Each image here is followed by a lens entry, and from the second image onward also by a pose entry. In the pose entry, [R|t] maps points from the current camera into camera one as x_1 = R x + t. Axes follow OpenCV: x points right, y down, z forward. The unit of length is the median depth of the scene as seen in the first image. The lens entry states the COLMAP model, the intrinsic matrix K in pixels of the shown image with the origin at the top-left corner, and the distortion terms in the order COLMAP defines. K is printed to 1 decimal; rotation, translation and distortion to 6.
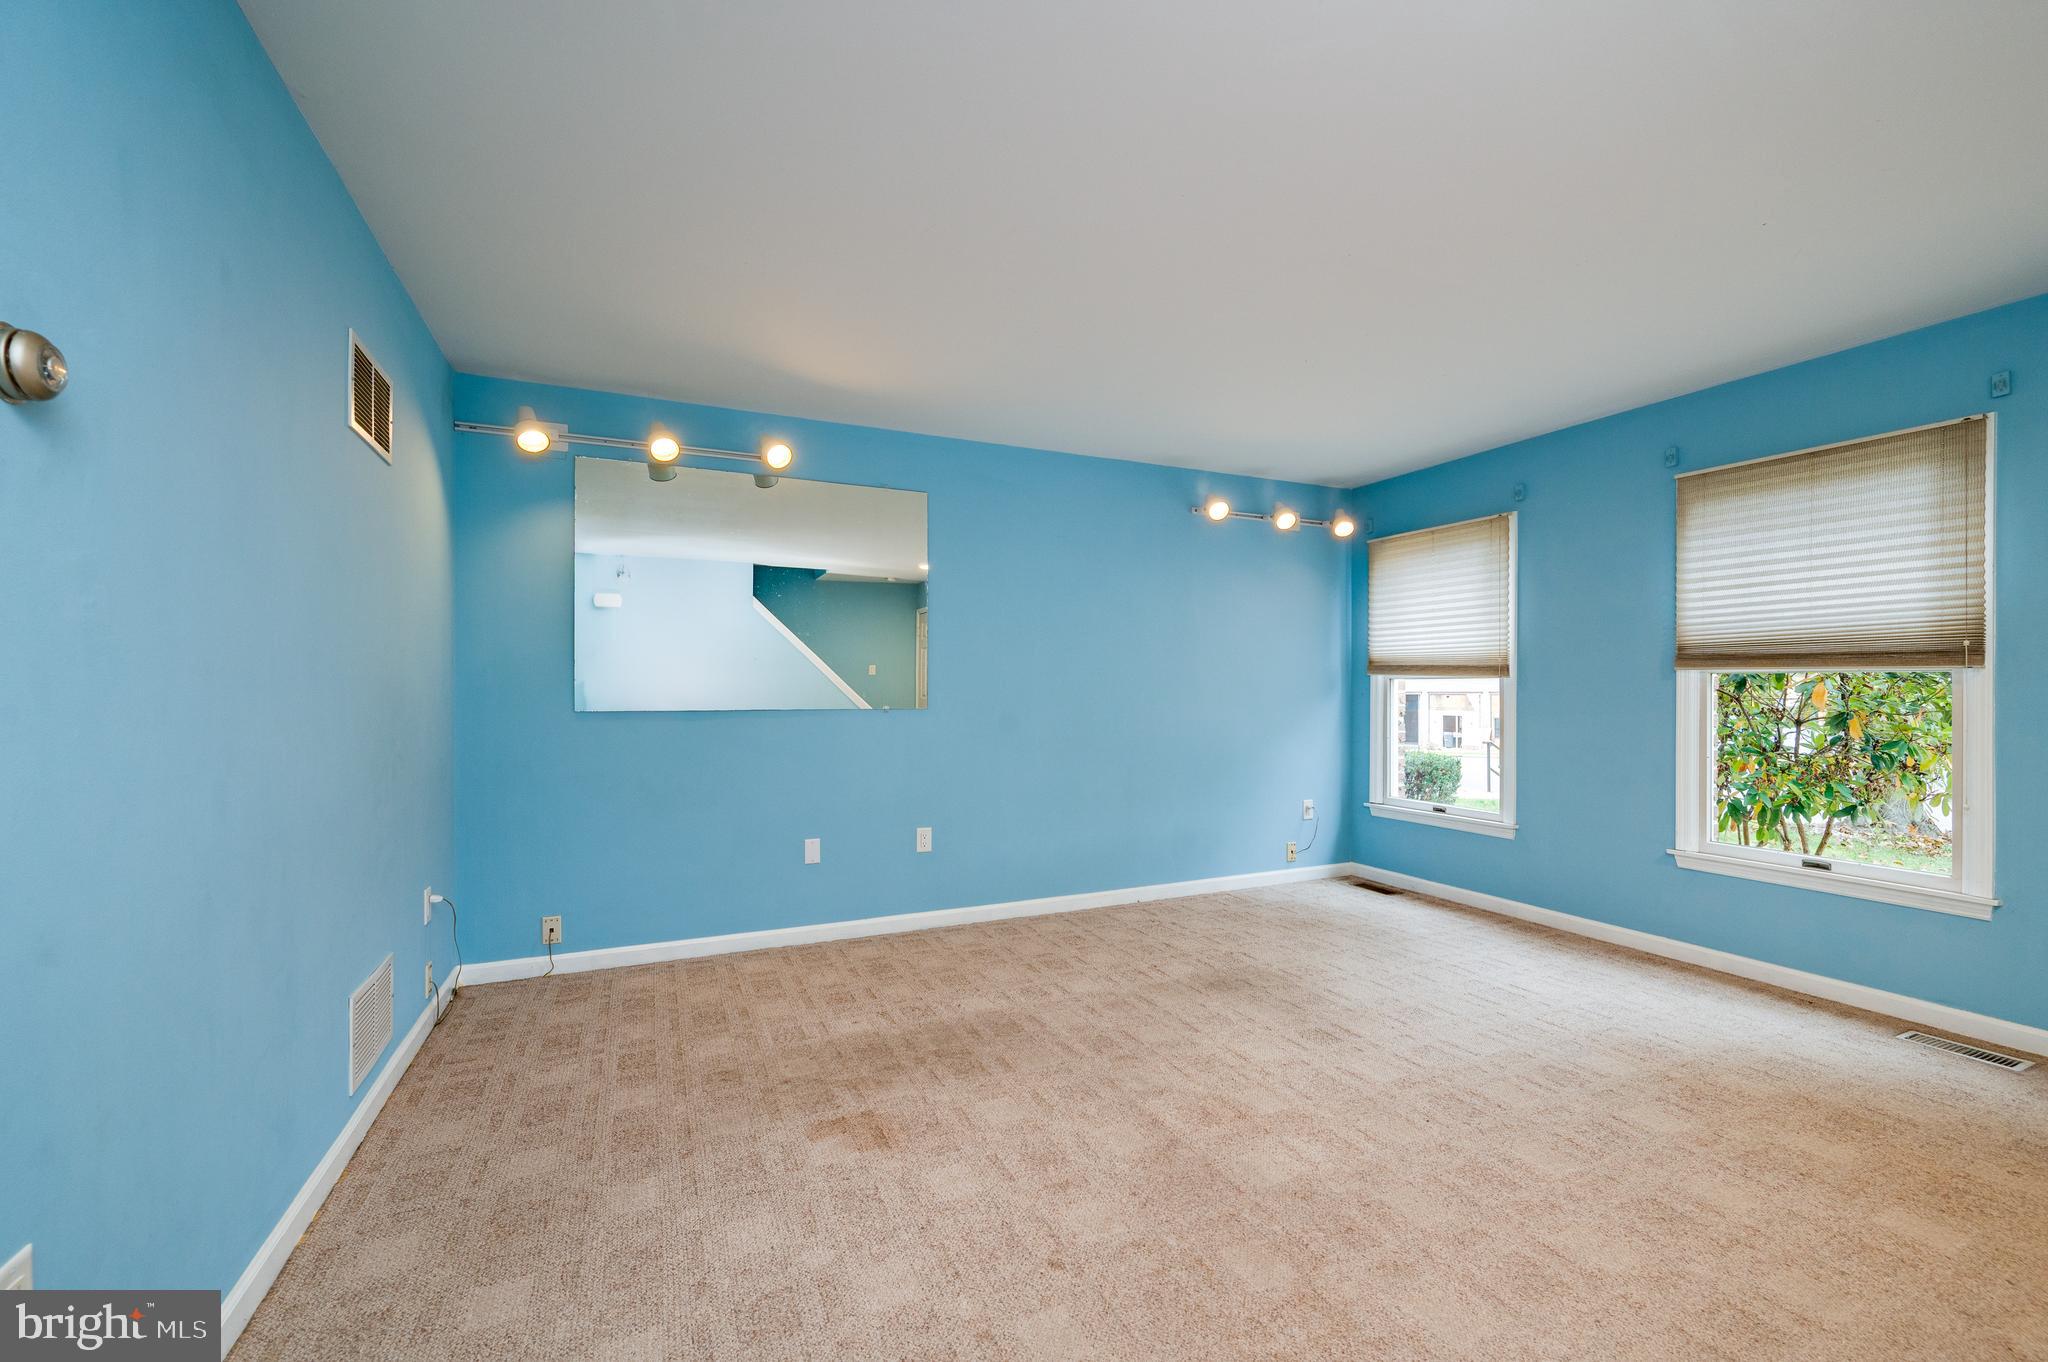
lens RADIAL K [[829.0, 0, 1051.3], [0, 829.0, 687.7], [0, 0, 1]] dist [-0.000759, -0.000057]
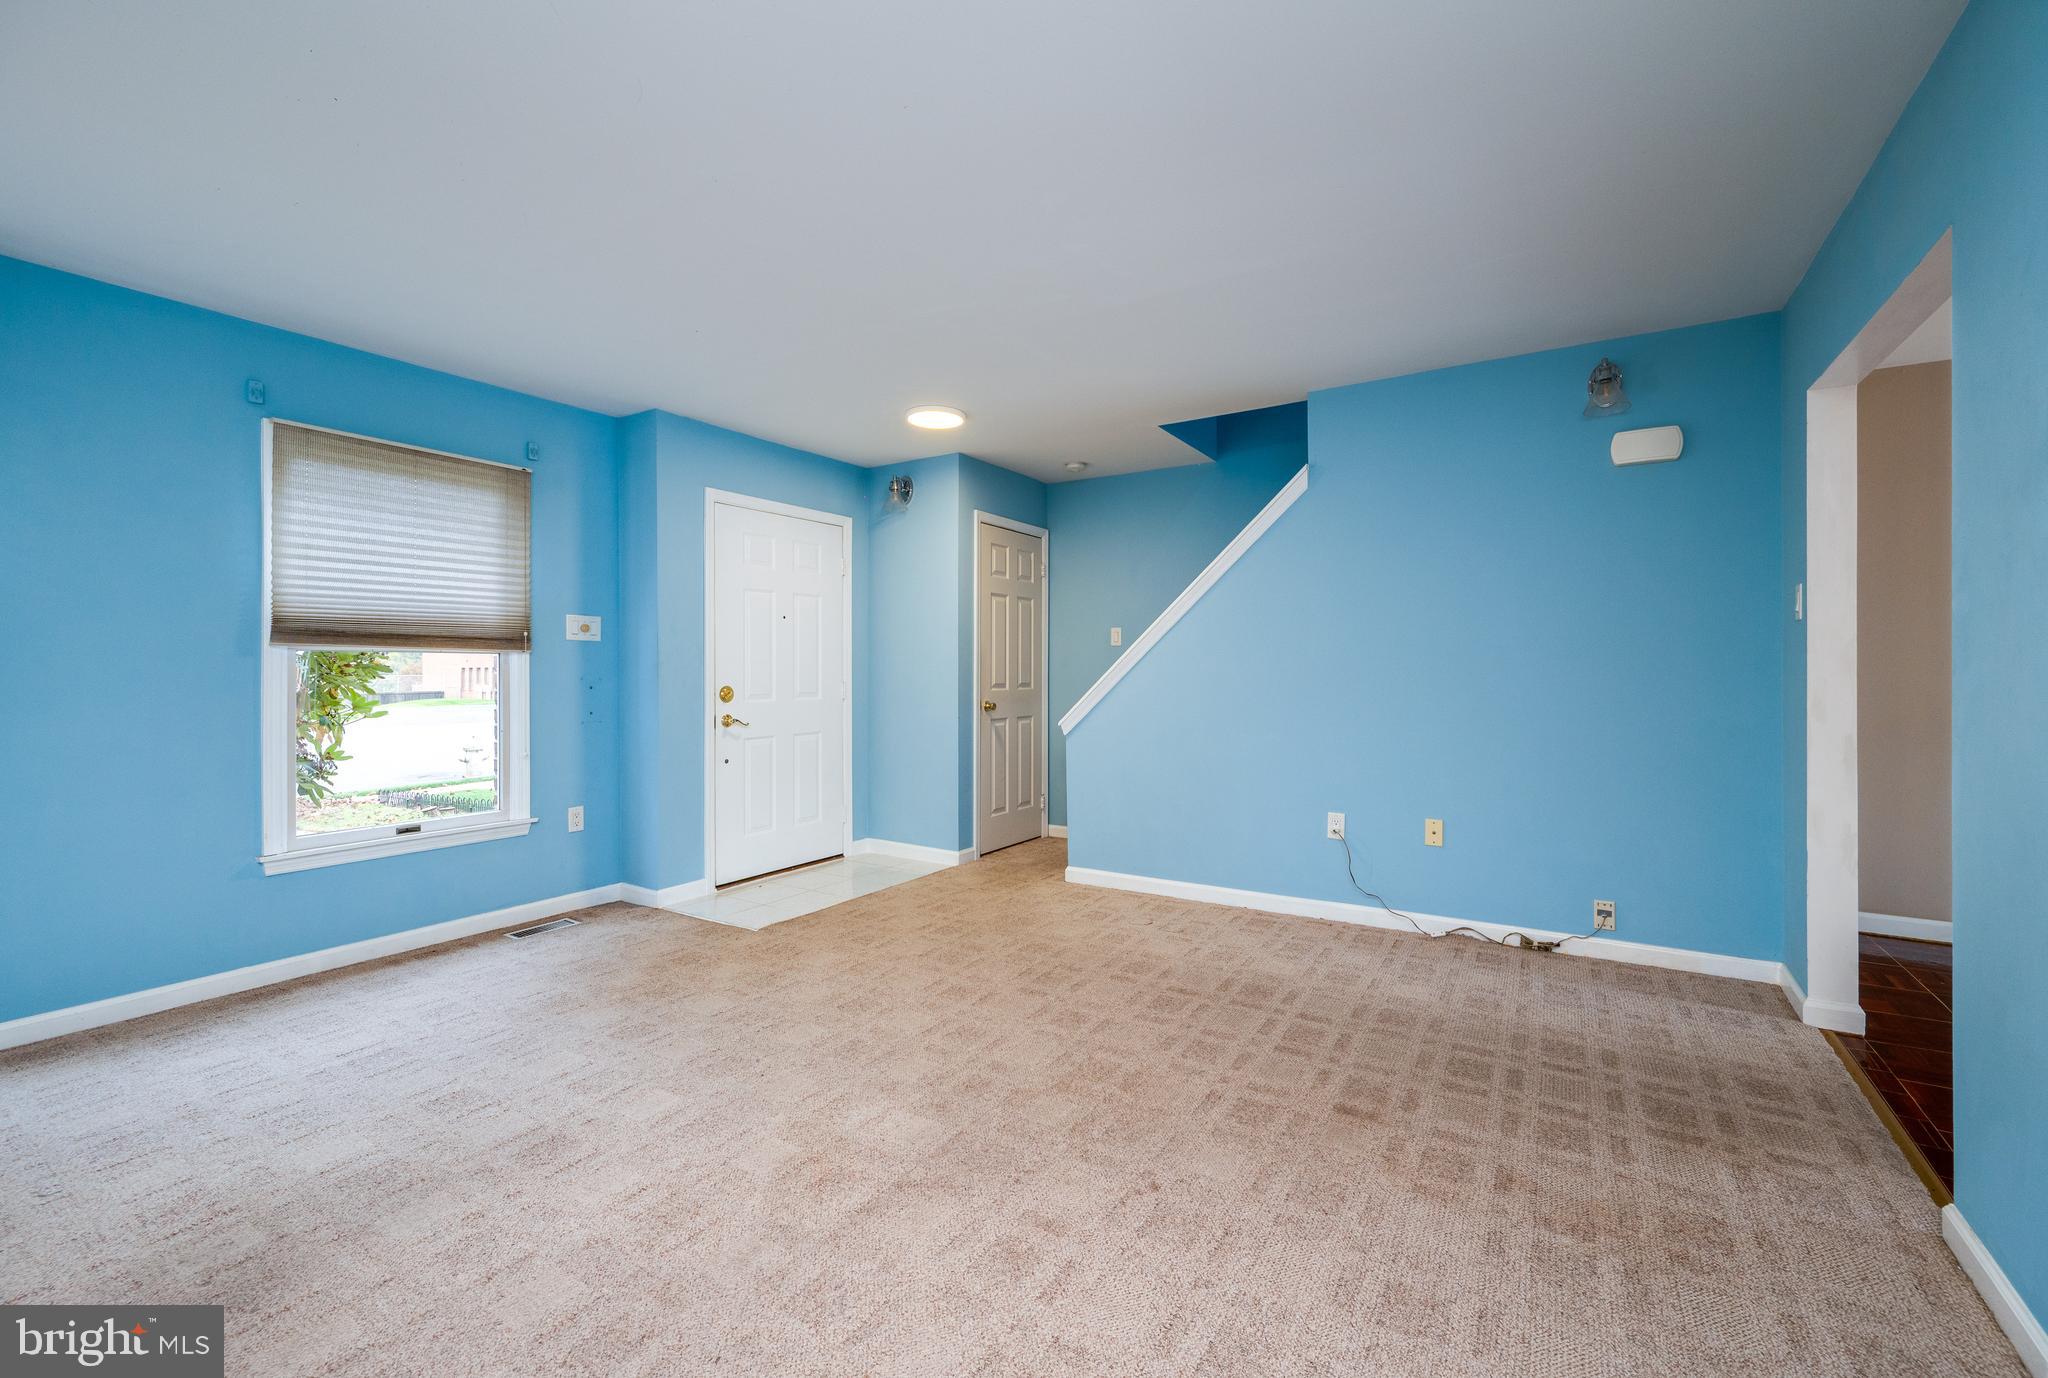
lens RADIAL K [[833.6, 0, 1030.7], [0, 833.6, 669.2], [0, 0, 1]] dist [-0.000468, -0.000634]
pose [[-0.517945, 0.001430, 0.855413, -0.424120], [0.000629, 0.999999, -0.001291, 0.005626], [-0.855414, -0.000130, -0.517945, 0.848420]]
